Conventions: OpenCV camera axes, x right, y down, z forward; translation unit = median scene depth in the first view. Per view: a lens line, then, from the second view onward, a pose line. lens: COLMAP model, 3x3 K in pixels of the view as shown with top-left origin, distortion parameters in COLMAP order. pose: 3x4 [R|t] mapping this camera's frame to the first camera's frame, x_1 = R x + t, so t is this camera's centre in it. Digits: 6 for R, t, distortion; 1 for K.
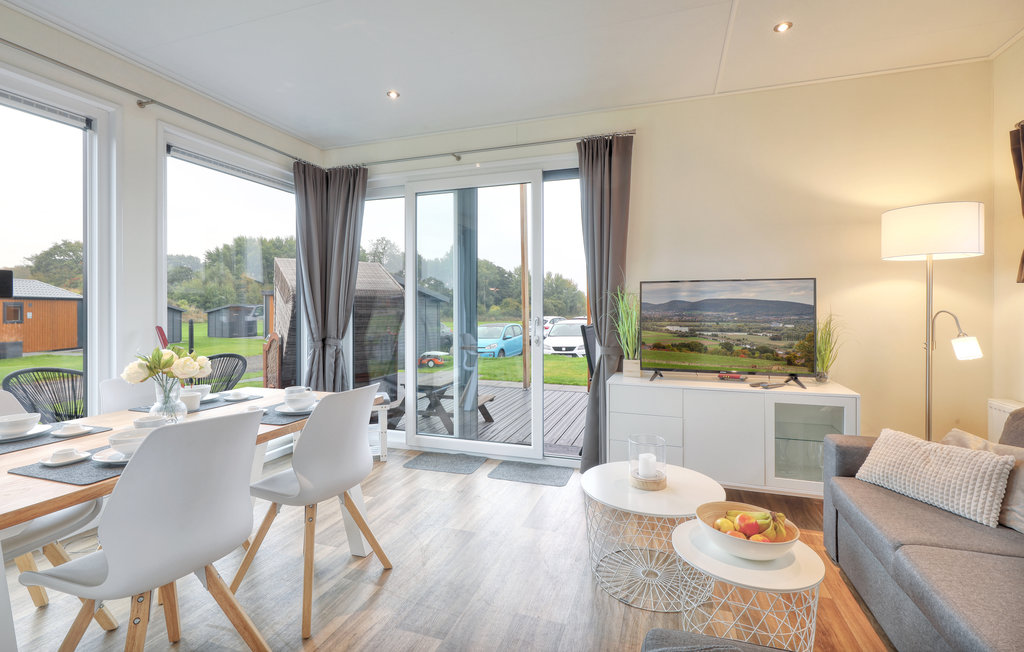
lens RADIAL K [[473.8, 0, 518.2], [0, 473.8, 294.8], [0, 0, 1]] dist [-0.000636, 0.000298]
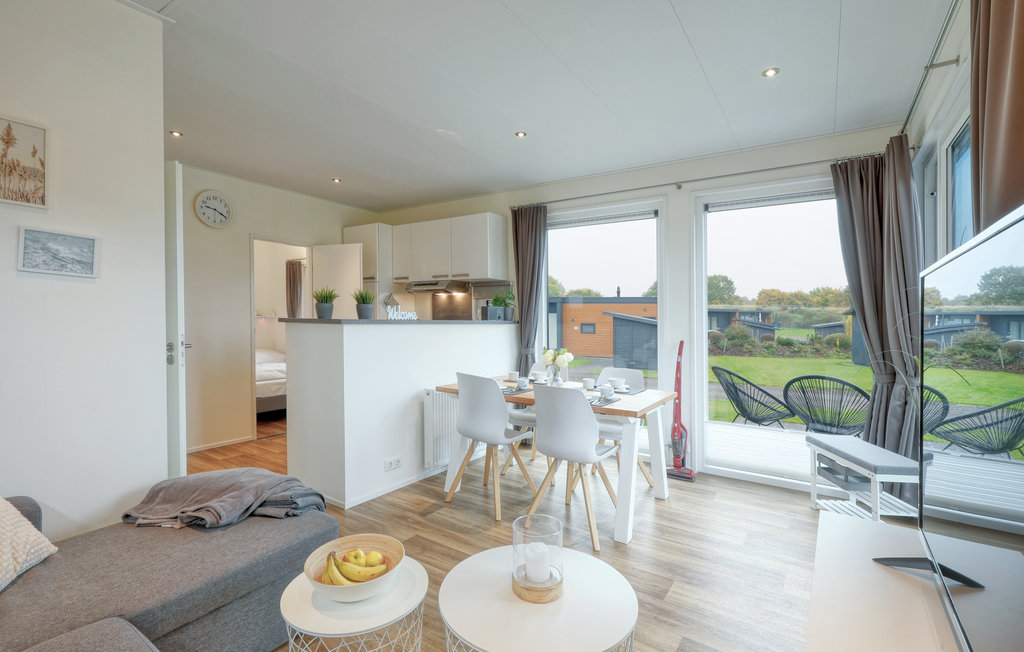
lens RADIAL K [[473.8, 0, 504.8], [0, 473.8, 321.7], [0, 0, 1]] dist [-0.000636, 0.000298]
pose [[-0.267786, 0.004336, -0.963469, 0.609727], [0.017579, 0.999845, -0.000386, -0.004162], [0.963318, -0.017041, -0.267821, 0.742198]]
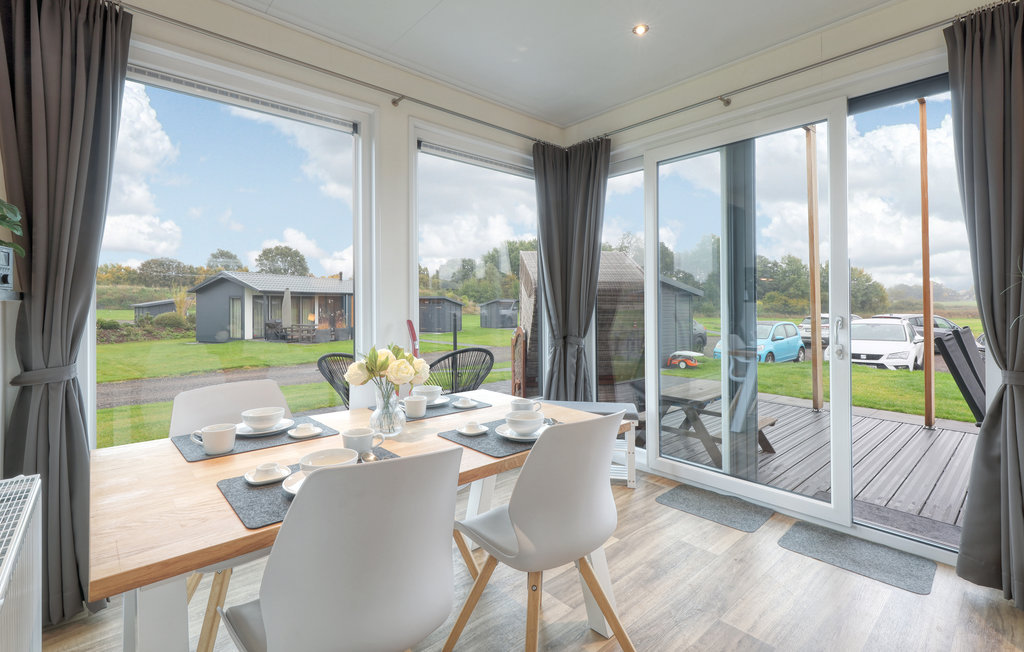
lens RADIAL K [[473.8, 0, 521.1], [0, 473.8, 298.5], [0, 0, 1]] dist [-0.000636, 0.000298]
pose [[0.876715, -0.001851, -0.481007, -0.056377], [0.010760, 0.999818, 0.015764, 0.006531], [0.480890, -0.018996, 0.876575, 0.194366]]
